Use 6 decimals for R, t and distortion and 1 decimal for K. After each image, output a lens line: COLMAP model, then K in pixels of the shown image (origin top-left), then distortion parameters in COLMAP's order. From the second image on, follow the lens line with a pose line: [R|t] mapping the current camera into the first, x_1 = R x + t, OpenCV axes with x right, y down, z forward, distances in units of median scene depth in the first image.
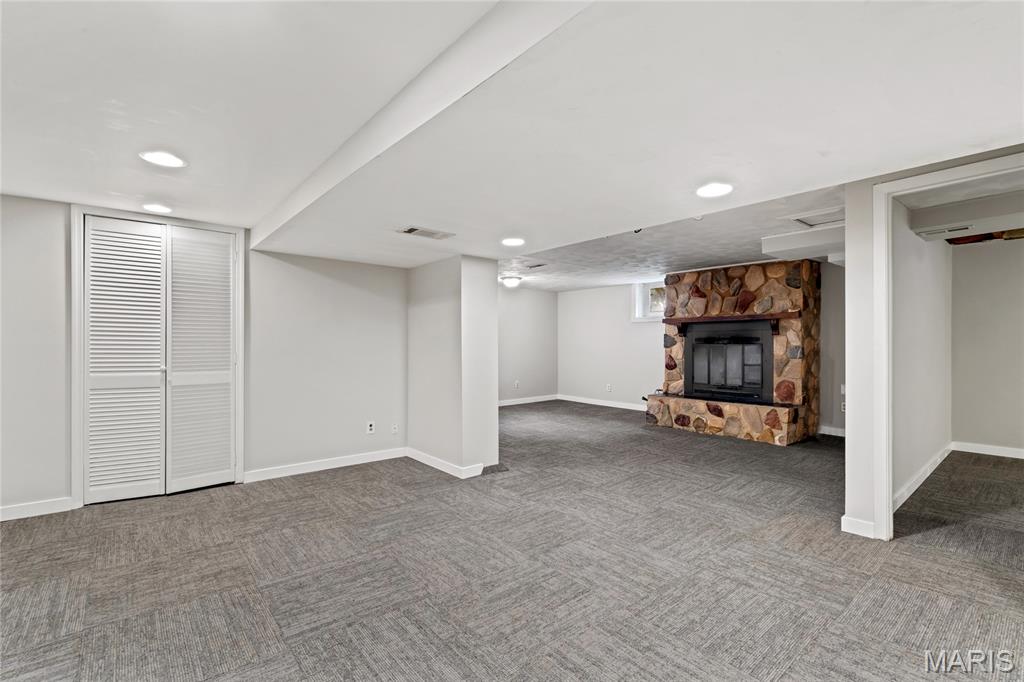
lens RADIAL K [[466.3, 0, 510.2], [0, 466.3, 336.1], [0, 0, 1]] dist [-0.000788, 0.000474]
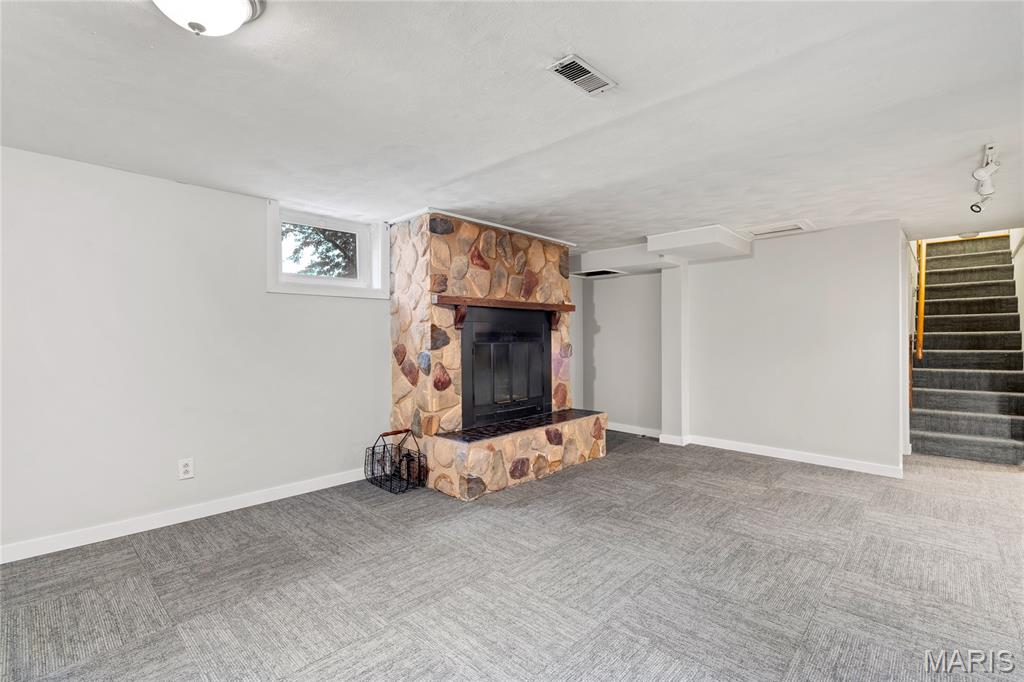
lens RADIAL K [[466.3, 0, 510.2], [0, 466.3, 336.1], [0, 0, 1]] dist [-0.000788, 0.000474]
pose [[-0.116260, 0.009115, 0.993177, -0.228061], [-0.005396, 0.999937, -0.009809, 0.015571], [-0.993204, -0.006499, -0.116203, 1.080198]]
